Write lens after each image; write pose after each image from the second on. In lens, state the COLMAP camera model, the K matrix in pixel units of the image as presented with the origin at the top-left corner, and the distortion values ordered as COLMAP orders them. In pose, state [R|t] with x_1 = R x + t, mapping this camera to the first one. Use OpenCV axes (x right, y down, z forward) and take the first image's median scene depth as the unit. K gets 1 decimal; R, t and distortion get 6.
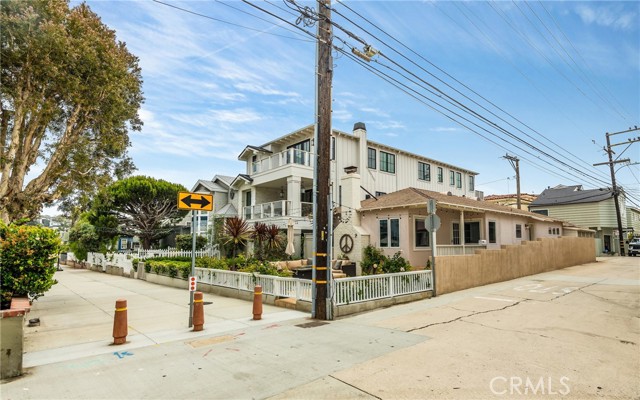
lens RADIAL K [[336.3, 0, 320.0], [0, 336.3, 200.0], [0, 0, 1]] dist [0.001075, -0.000071]
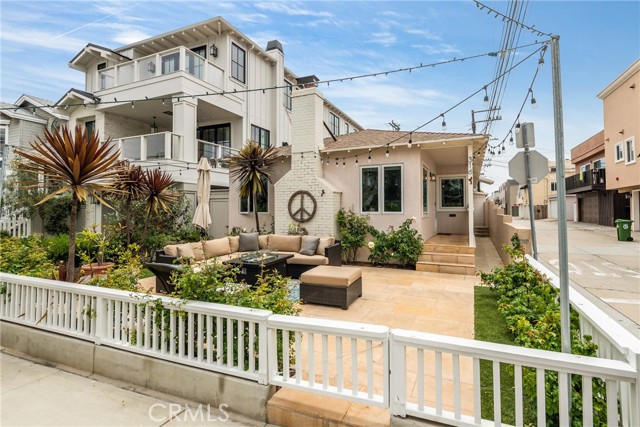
lens RADIAL K [[327.1, 0, 320.1], [0, 327.1, 195.6], [0, 0, 1]] dist [-0.012097, -0.000933]
pose [[0.906603, 0.018135, 0.421594, -0.104854], [-0.055127, 0.995604, 0.075720, 0.051861], [-0.418368, -0.091889, 0.903618, 0.374122]]
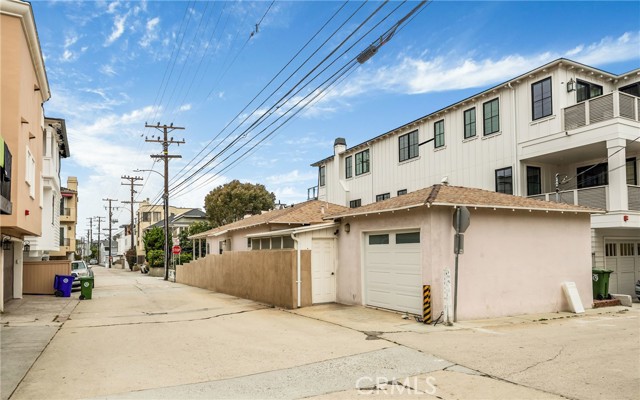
lens RADIAL K [[439.6, 0, 320.0], [0, 439.6, 200.0], [0, 0, 1]] dist [0.000467, 0.000101]
pose [[-0.231170, -0.125342, -0.964805, 1.688531], [0.127940, 0.979138, -0.157859, 0.185055], [0.964464, -0.159929, -0.210312, 1.485834]]
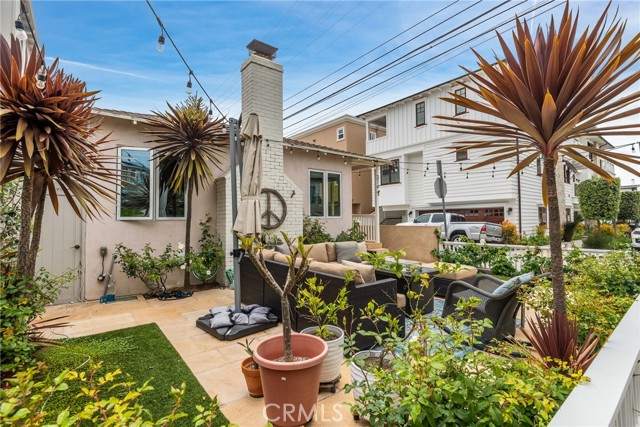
lens RADIAL K [[304.8, 0, 321.5], [0, 304.8, 204.9], [0, 0, 1]] dist [0.000291, -0.000061]
pose [[0.044220, 0.049929, 0.997773, -0.264407], [-0.121899, 0.991557, -0.044215, 0.105200], [-0.991557, -0.119672, 0.049933, 0.714811]]
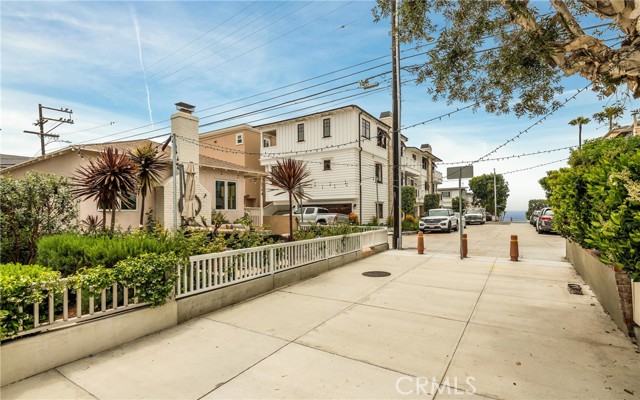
lens RADIAL K [[309.5, 0, 328.9], [0, 309.5, 214.4], [0, 0, 1]] dist [0.000772, -0.000096]
pose [[-0.285906, -0.004759, 0.958246, -0.545537], [-0.116793, 0.992706, -0.029917, 0.106365], [-0.951114, -0.120470, -0.284377, 0.705916]]
